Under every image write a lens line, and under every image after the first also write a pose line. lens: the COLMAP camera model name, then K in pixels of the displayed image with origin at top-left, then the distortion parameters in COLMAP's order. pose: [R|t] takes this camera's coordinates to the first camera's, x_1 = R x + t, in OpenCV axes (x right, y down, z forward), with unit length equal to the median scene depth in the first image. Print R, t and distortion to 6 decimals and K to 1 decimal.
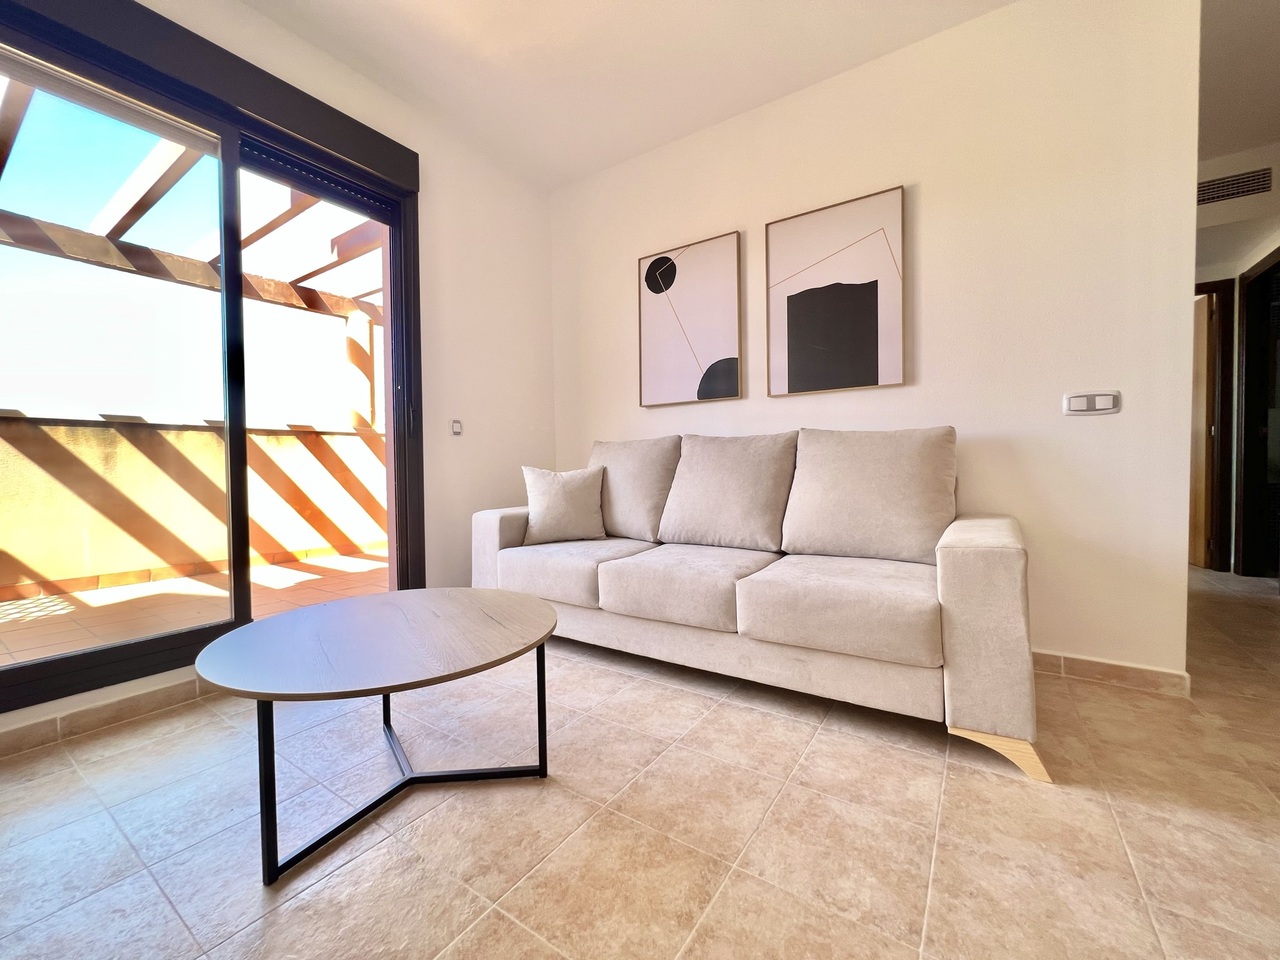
lens RADIAL K [[513.8, 0, 646.3], [0, 513.8, 479.6], [0, 0, 1]] dist [-0.001586, 0.000189]
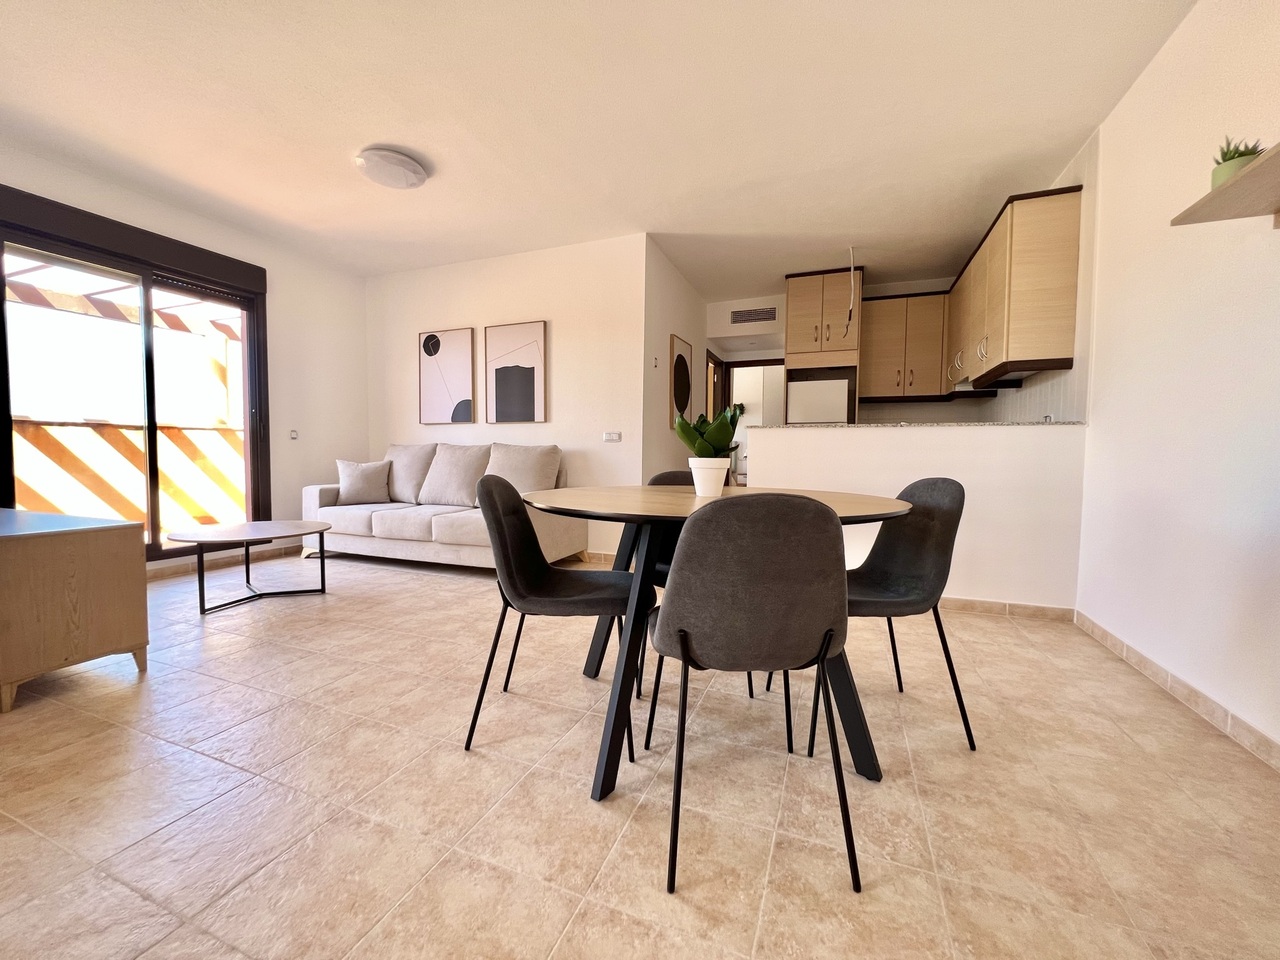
lens RADIAL K [[513.8, 0, 638.7], [0, 513.8, 476.3], [0, 0, 1]] dist [-0.001586, 0.000189]
pose [[0.979533, 0.009720, 0.201047, 0.406853], [-0.012923, 0.999810, 0.014625, -0.009912], [-0.200866, -0.016924, 0.979472, -0.880778]]
